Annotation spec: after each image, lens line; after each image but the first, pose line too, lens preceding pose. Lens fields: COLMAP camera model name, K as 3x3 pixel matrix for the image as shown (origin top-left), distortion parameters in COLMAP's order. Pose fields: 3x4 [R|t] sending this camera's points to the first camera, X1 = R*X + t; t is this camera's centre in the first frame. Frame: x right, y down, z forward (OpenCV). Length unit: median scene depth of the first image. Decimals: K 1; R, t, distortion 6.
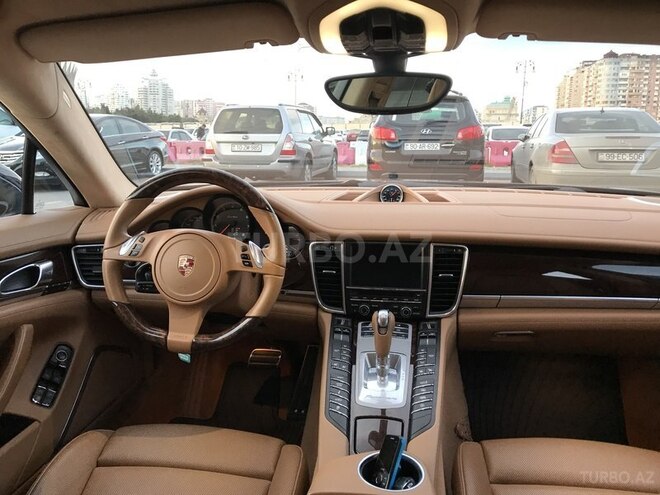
lens RADIAL K [[537.6, 0, 327.3], [0, 537.6, 235.9], [0, 0, 1]] dist [0.001856, 0.003758]
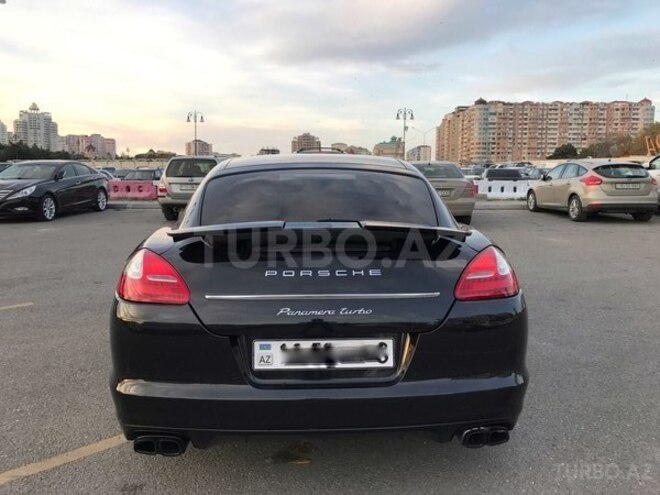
lens RADIAL K [[537.6, 0, 331.1], [0, 537.6, 244.3], [0, 0, 1]] dist [0.001856, 0.003758]
pose [[0.980653, -0.024410, 0.194225, -0.065822], [0.034370, 0.998252, -0.048075, 0.053774], [-0.192712, 0.053821, 0.979778, -0.367979]]
